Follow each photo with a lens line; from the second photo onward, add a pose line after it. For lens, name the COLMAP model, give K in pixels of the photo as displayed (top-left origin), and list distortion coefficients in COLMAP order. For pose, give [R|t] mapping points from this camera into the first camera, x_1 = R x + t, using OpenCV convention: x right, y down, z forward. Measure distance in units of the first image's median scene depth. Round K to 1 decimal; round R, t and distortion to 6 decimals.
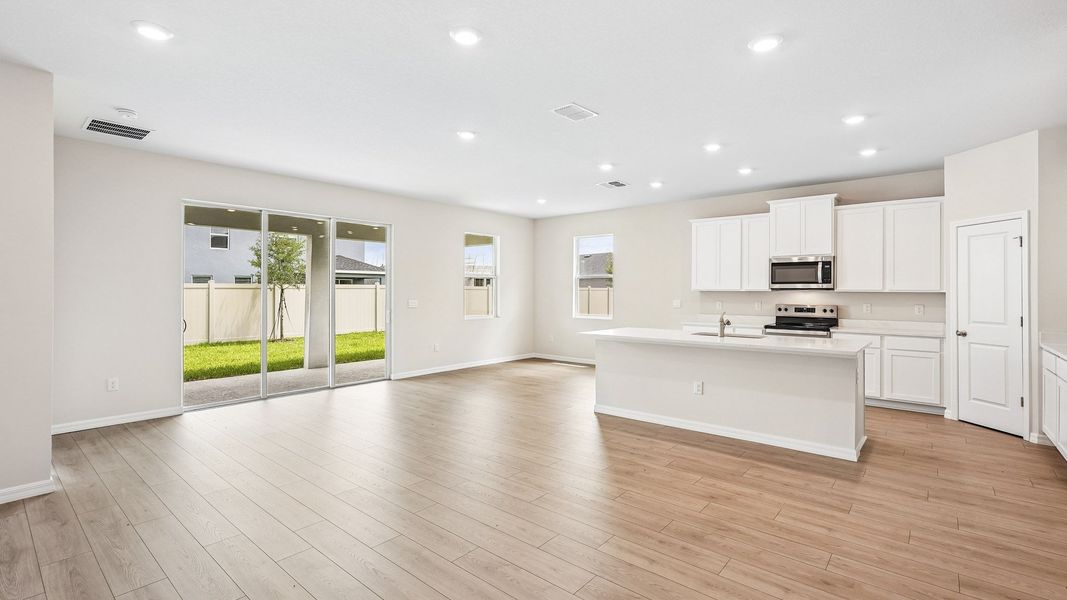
lens RADIAL K [[478.7, 0, 535.2], [0, 478.7, 286.5], [0, 0, 1]] dist [-0.000963, 0.000104]
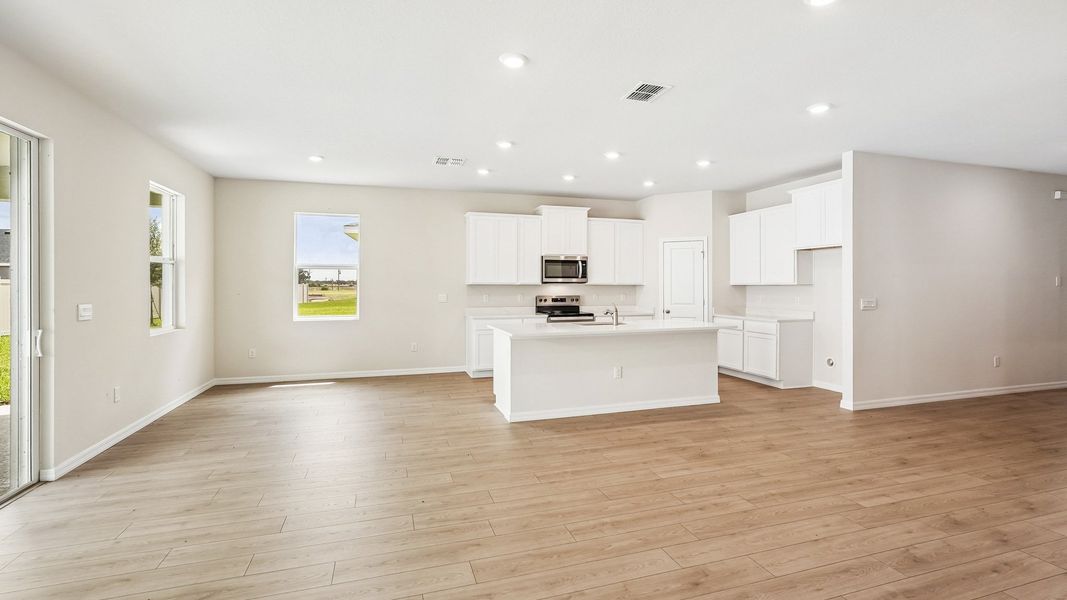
lens RADIAL K [[478.7, 0, 535.2], [0, 478.7, 286.5], [0, 0, 1]] dist [-0.000963, 0.000104]
pose [[0.528687, -0.006647, 0.848791, -0.539156], [-0.005950, 0.999916, 0.011537, 0.001756], [-0.848796, -0.011150, 0.528603, 0.453023]]
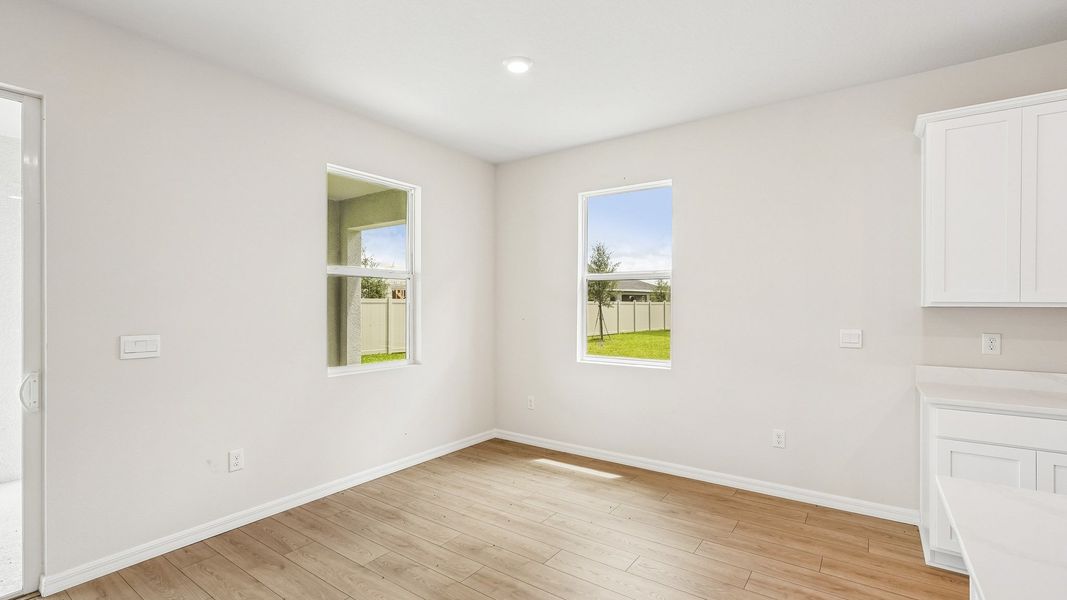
lens RADIAL K [[468.6, 0, 526.1], [0, 468.6, 309.1], [0, 0, 1]] dist [-0.002237, -0.000101]
pose [[0.995445, -0.002999, 0.095285, -0.025539], [0.001554, 0.999883, 0.015233, 0.006702], [-0.095320, -0.015015, 0.995333, 0.823811]]
